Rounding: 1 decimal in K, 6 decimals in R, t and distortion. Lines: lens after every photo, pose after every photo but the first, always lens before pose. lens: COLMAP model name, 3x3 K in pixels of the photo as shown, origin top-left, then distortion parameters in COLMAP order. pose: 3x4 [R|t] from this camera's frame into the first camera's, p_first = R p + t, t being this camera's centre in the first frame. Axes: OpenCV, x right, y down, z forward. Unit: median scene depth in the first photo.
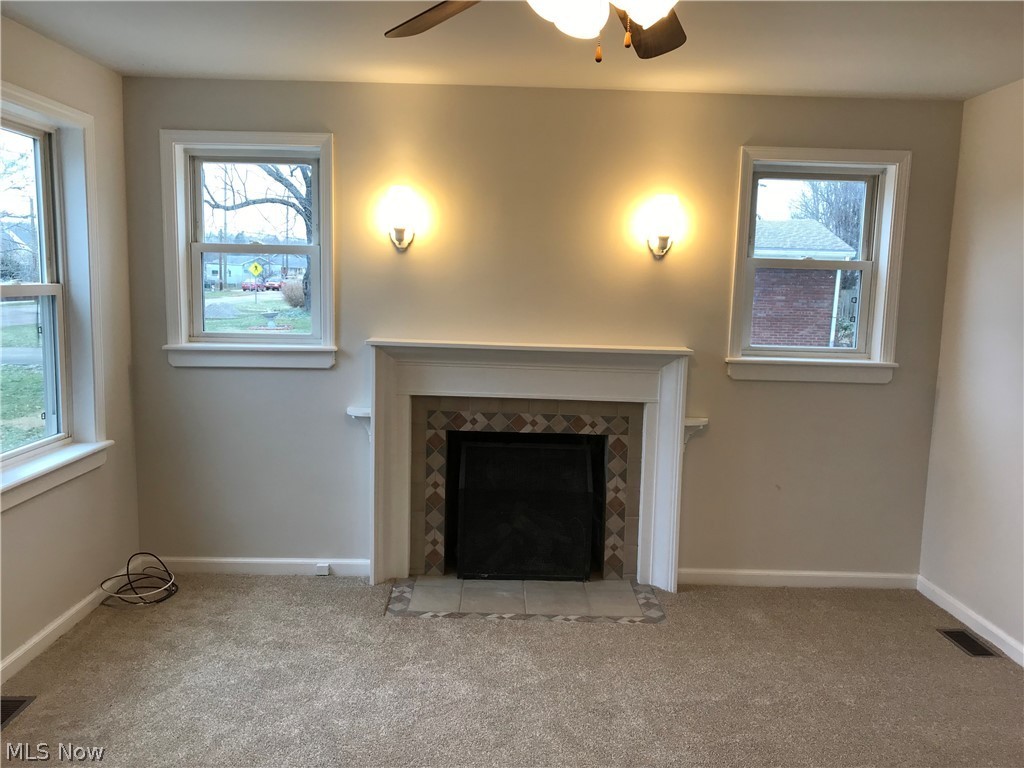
lens RADIAL K [[832.3, 0, 514.8], [0, 832.3, 387.2], [0, 0, 1]] dist [0.004354, 0.003429]
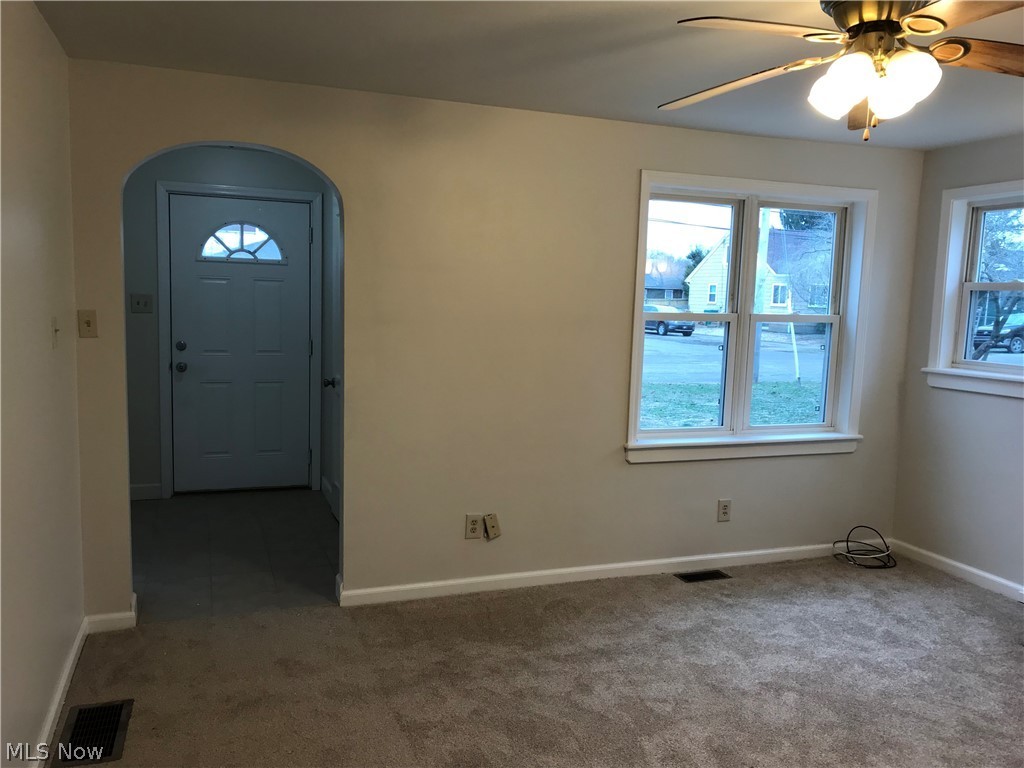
lens RADIAL K [[832.3, 0, 514.8], [0, 832.3, 387.2], [0, 0, 1]] dist [0.004354, 0.003429]
pose [[0.326541, 0.091698, -0.940725, 0.579719], [-0.141125, 0.988856, 0.047403, 0.004449], [0.934588, 0.117280, 0.335843, 0.050396]]
